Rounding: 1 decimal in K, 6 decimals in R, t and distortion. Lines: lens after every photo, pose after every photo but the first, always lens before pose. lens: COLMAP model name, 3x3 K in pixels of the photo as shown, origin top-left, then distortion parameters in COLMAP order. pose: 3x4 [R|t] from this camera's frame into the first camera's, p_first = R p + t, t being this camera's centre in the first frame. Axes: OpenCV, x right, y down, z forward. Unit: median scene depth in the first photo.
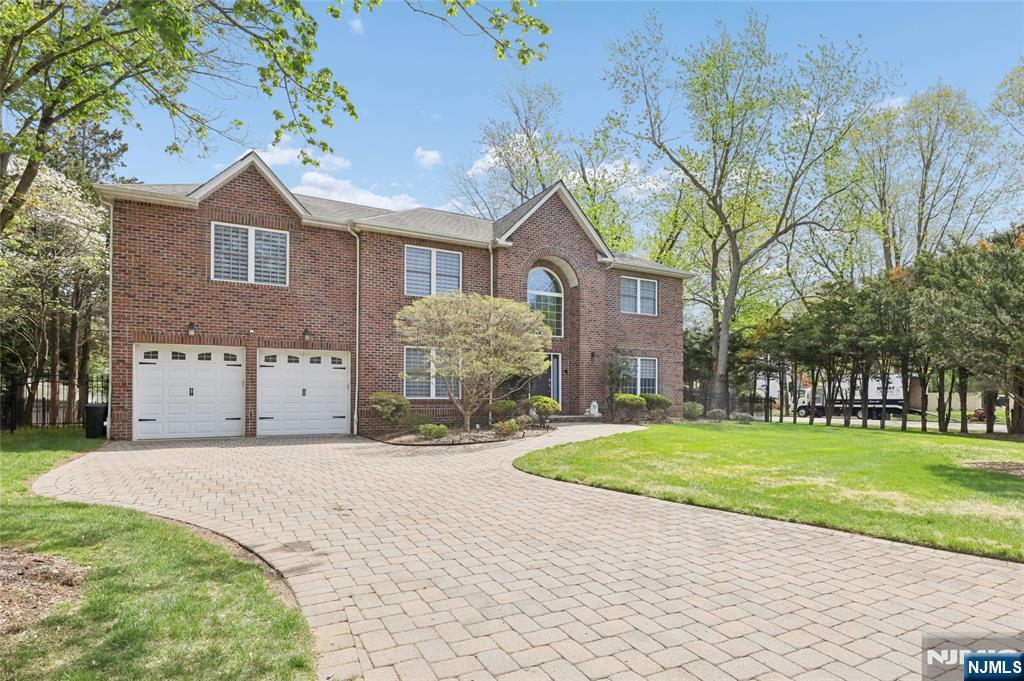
lens RADIAL K [[512.2, 0, 512.1], [0, 512.2, 389.2], [0, 0, 1]] dist [-0.000344, 0.000012]
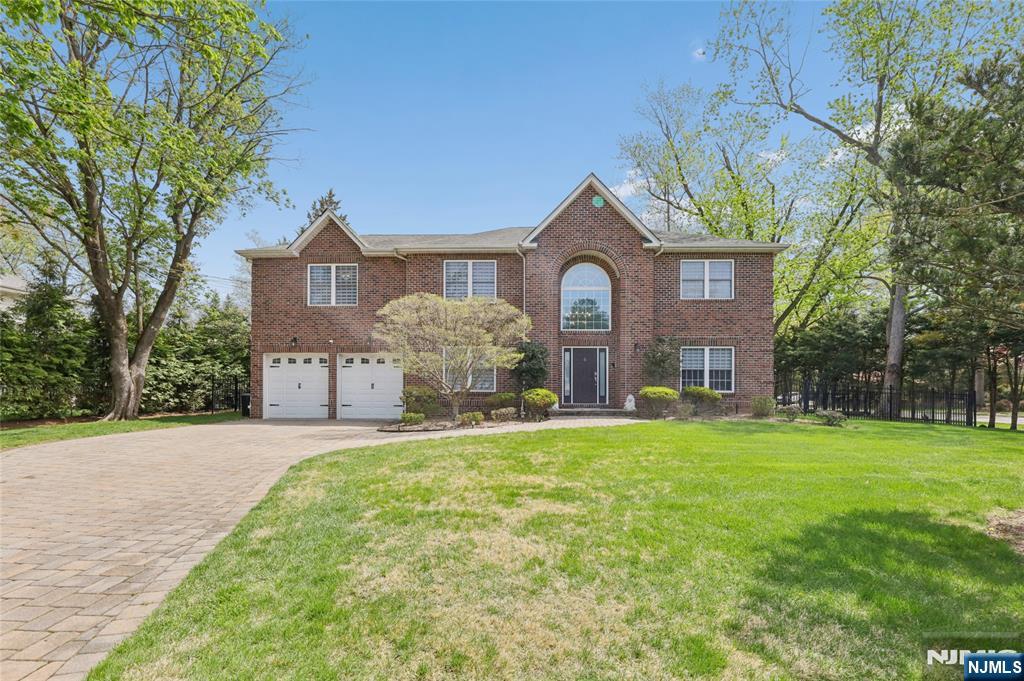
lens RADIAL K [[417.8, 0, 510.7], [0, 417.8, 387.1], [0, 0, 1]] dist [-0.000873, -0.000004]
pose [[0.873024, -0.001302, -0.487676, 0.382245], [0.005427, 0.999960, 0.007047, 0.002889], [0.487648, -0.008799, 0.872996, 0.227647]]
